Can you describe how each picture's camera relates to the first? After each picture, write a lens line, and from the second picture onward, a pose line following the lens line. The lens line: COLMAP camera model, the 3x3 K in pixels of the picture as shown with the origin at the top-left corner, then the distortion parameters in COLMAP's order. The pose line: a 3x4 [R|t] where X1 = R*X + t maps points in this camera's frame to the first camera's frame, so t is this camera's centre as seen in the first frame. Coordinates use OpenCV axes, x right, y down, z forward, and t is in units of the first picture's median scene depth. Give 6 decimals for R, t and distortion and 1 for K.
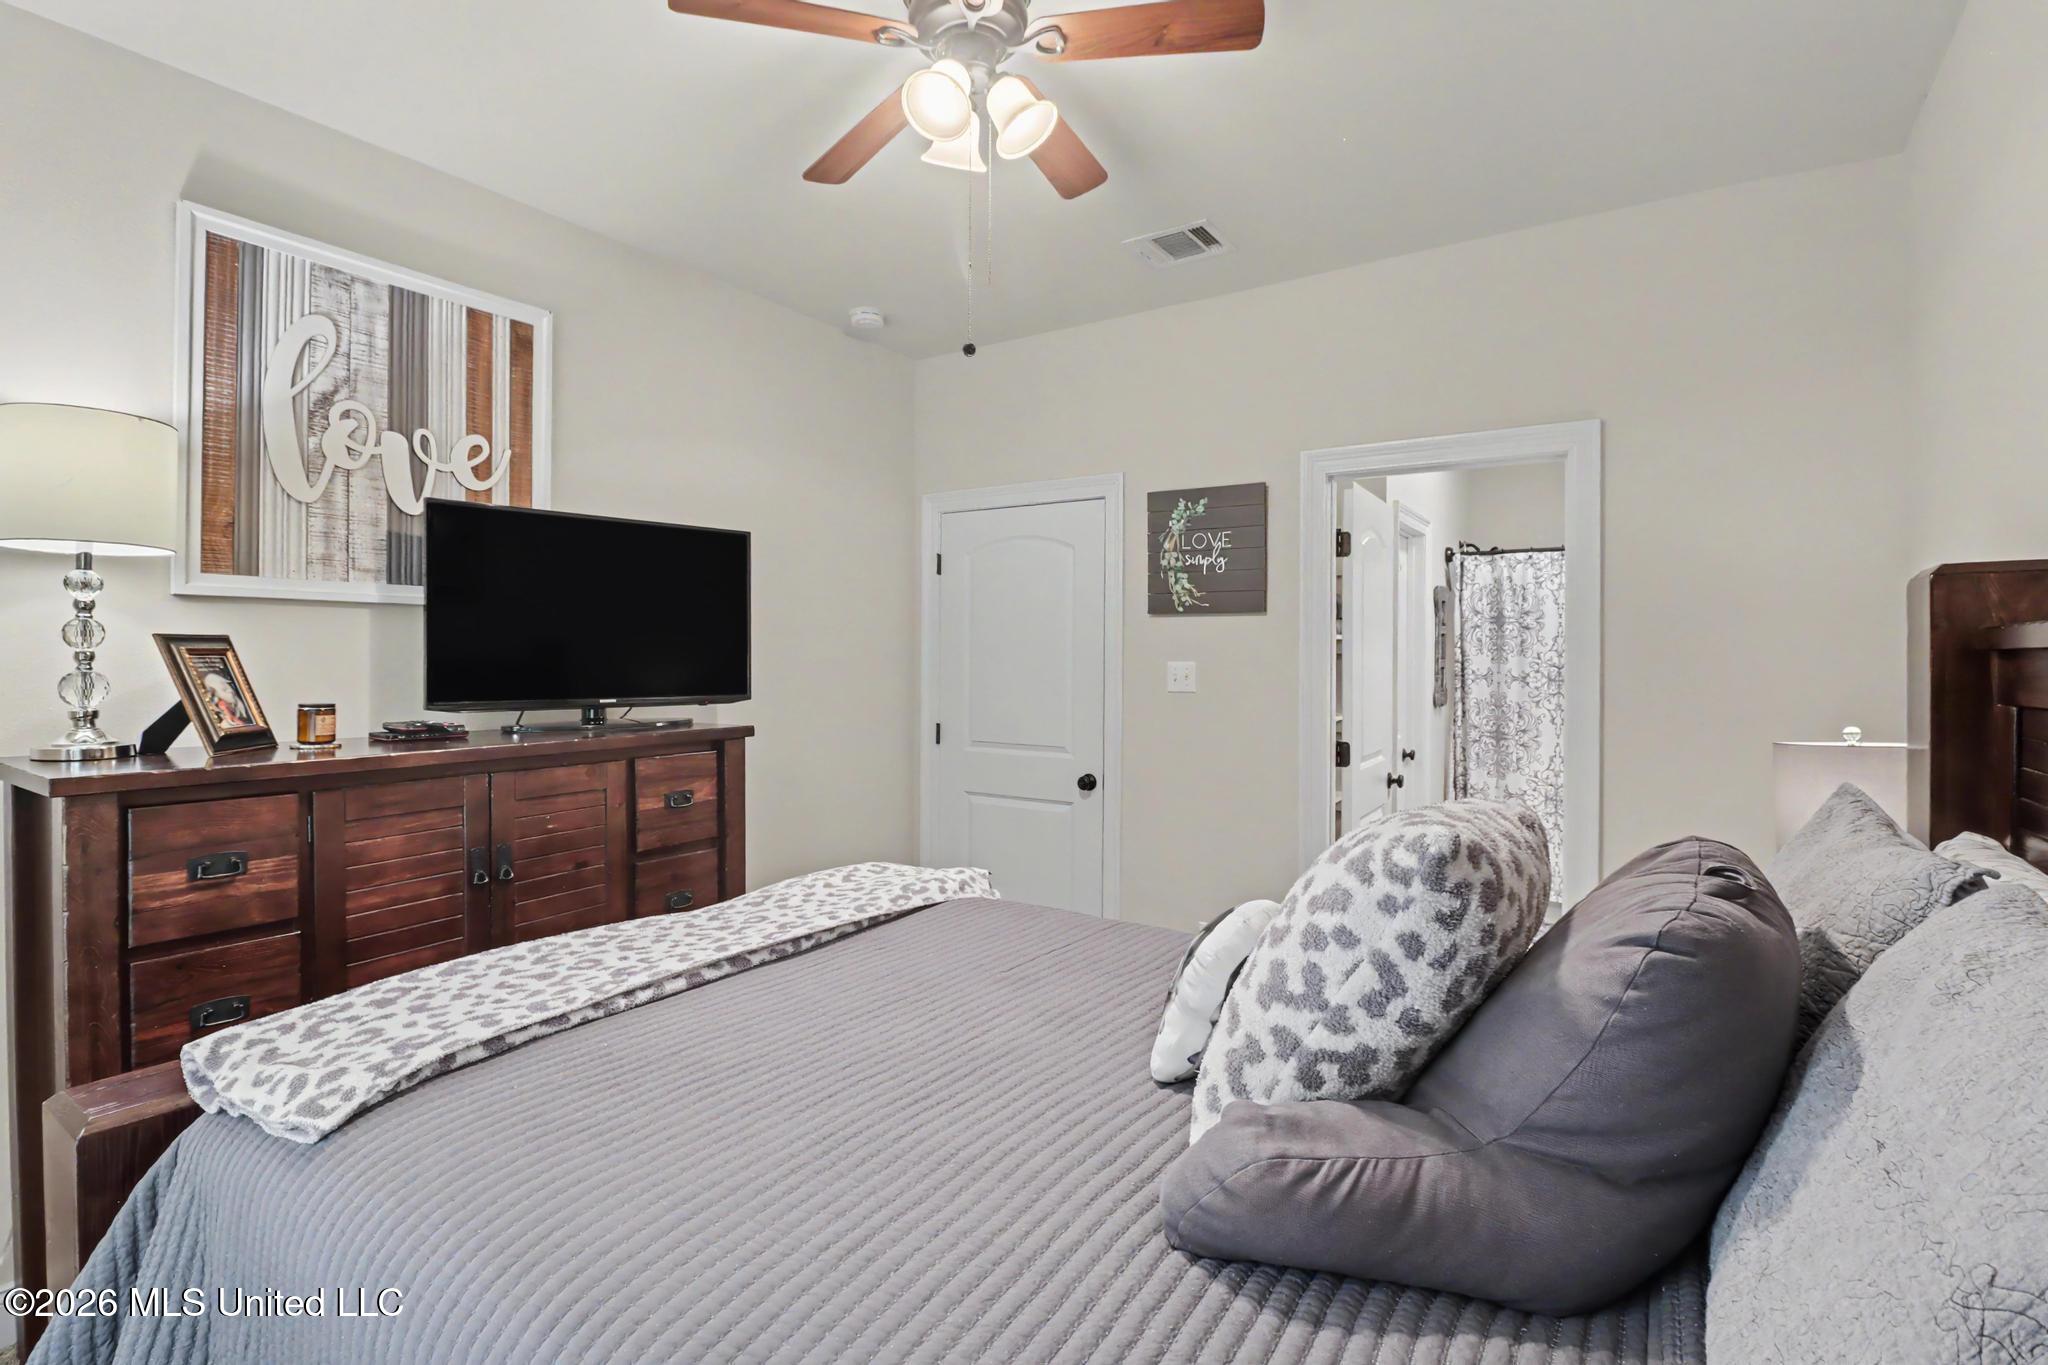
lens RADIAL K [[980.5, 0, 1025.8], [0, 980.5, 675.2], [0, 0, 1]] dist [0.001209, -0.007781]
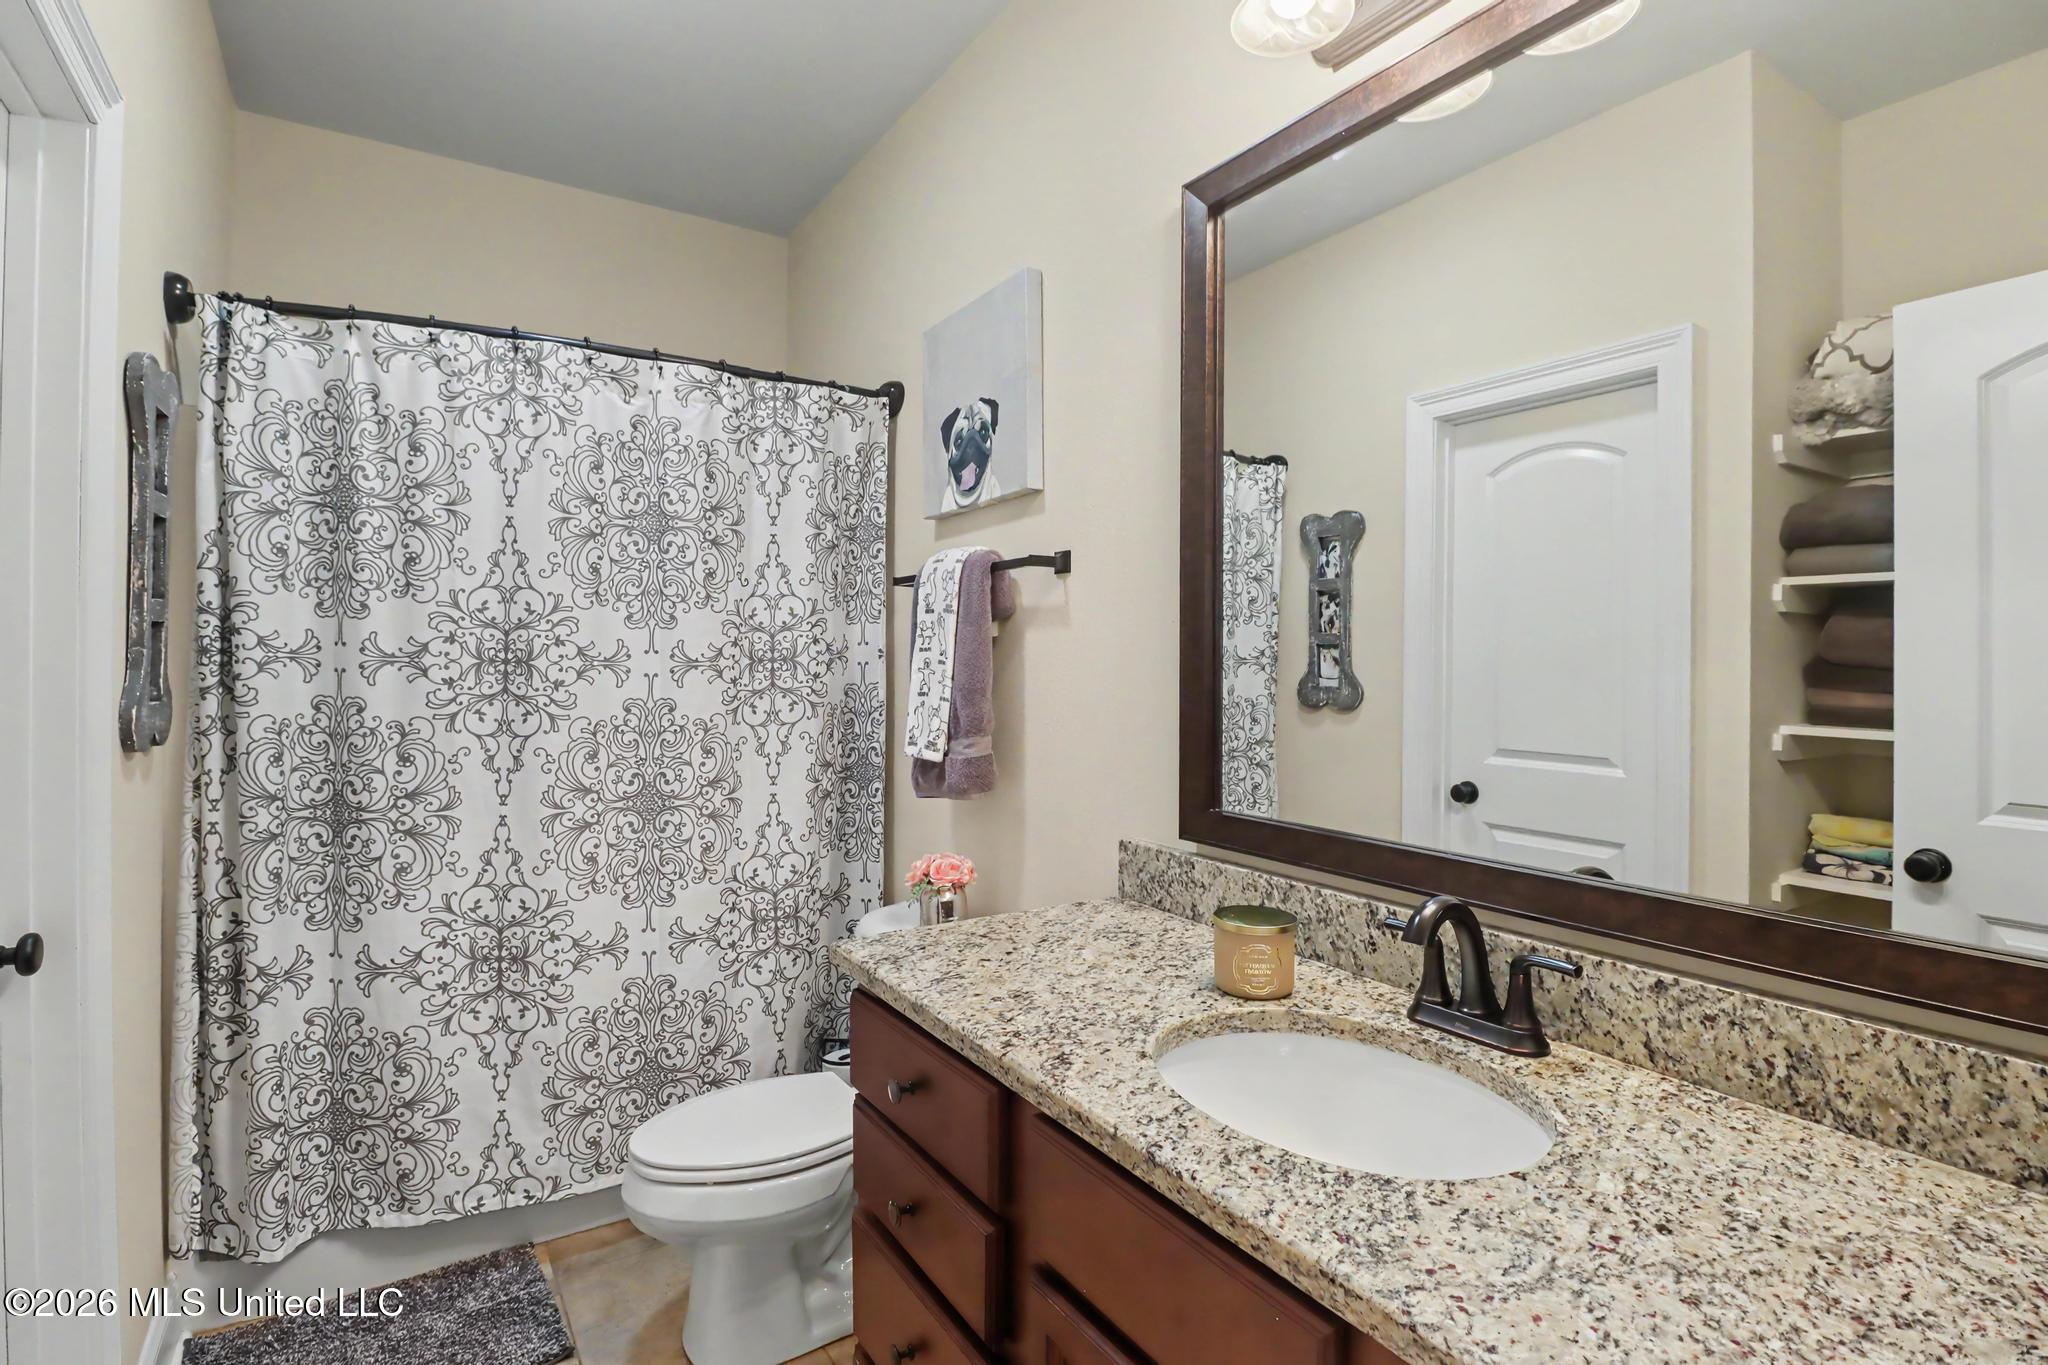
lens RADIAL K [[980.5, 0, 1001.1], [0, 980.5, 644.6], [0, 0, 1]] dist [0.001209, -0.007781]
pose [[0.432335, 0.004901, 0.901700, 0.260849], [0.012929, 0.999849, -0.011633, 0.005789], [-0.901620, 0.016687, 0.432206, 0.623193]]
